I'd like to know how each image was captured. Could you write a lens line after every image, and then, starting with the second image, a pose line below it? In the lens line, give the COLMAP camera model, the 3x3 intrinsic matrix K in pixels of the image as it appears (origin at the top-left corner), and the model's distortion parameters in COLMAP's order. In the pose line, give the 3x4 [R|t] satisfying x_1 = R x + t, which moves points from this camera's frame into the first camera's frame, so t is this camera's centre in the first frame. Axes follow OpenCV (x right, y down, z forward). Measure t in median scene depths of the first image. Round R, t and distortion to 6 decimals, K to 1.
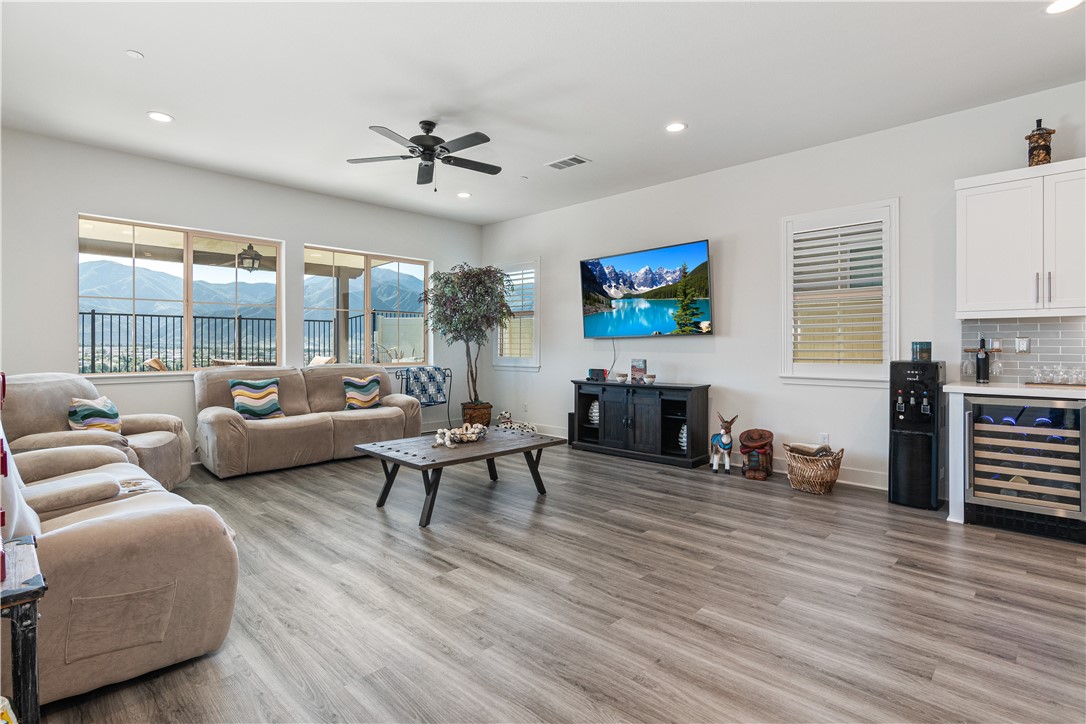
lens RADIAL K [[532.3, 0, 551.3], [0, 532.3, 340.4], [0, 0, 1]] dist [-0.004108, 0.002221]
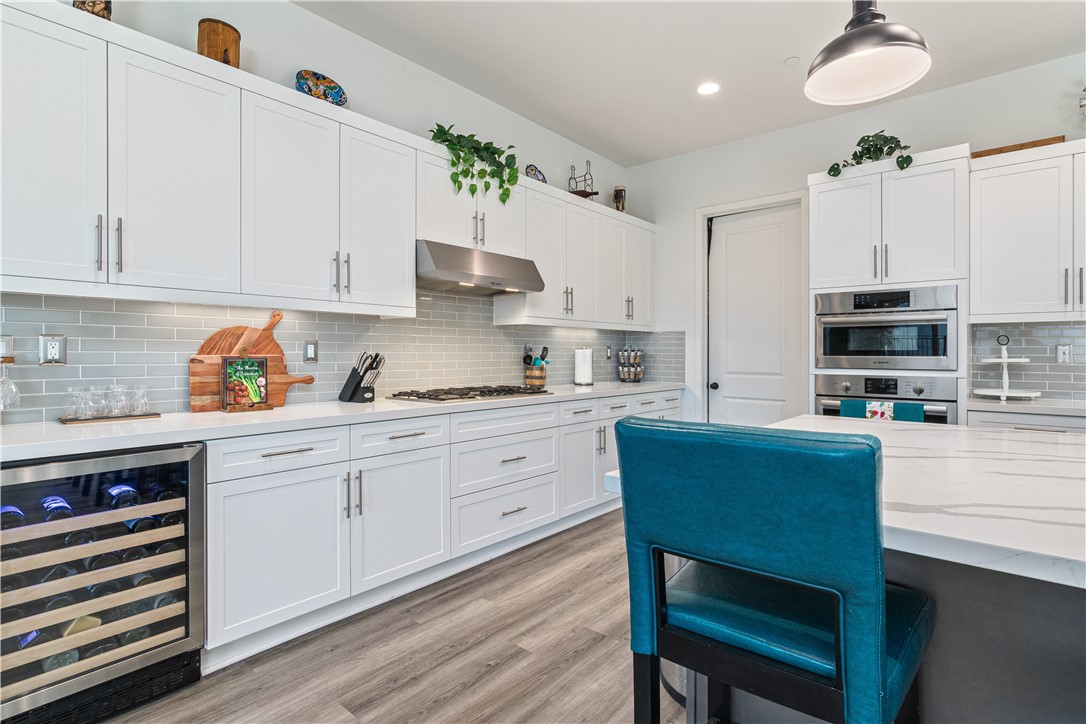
lens RADIAL K [[561.8, 0, 533.9], [0, 561.8, 345.8], [0, 0, 1]] dist [0.011004, -0.000928]
pose [[-0.047656, 0.011728, 0.998795, 0.281077], [-0.014817, 0.999813, -0.012447, 0.005010], [-0.998754, -0.015392, -0.047473, 0.513333]]
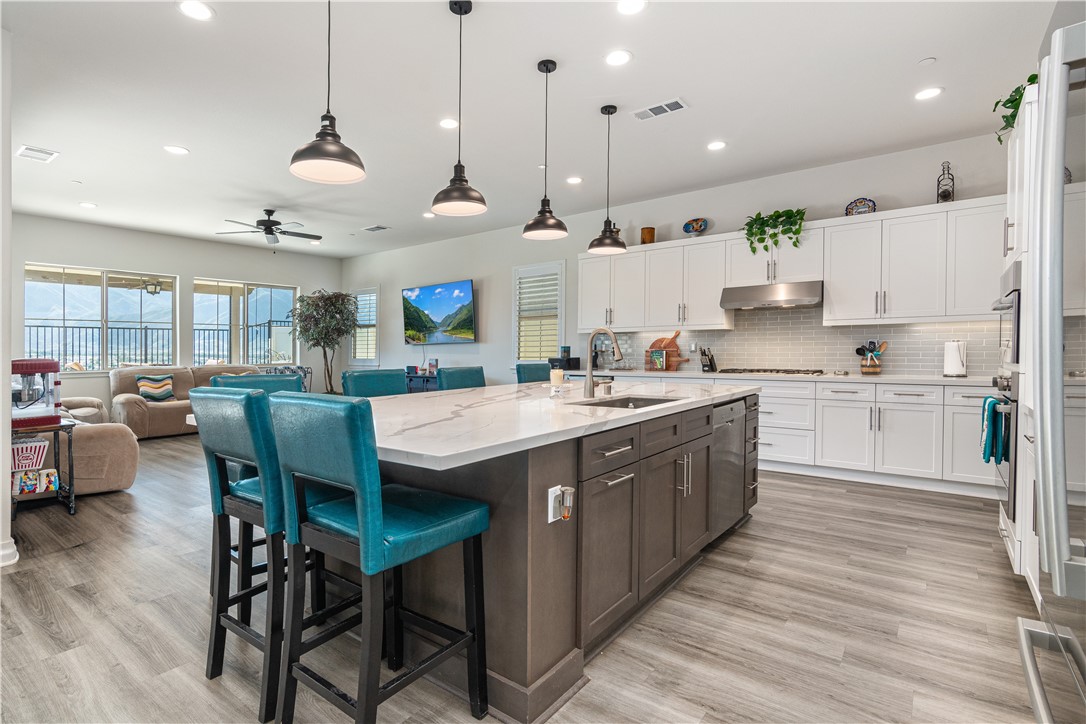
lens RADIAL K [[532.3, 0, 537.1], [0, 532.3, 339.2], [0, 0, 1]] dist [-0.004108, 0.002221]
pose [[0.994964, -0.005365, 0.100092, 0.431173], [0.006329, 0.999937, -0.009313, -0.004778], [-0.100036, 0.009900, 0.994935, -0.703236]]
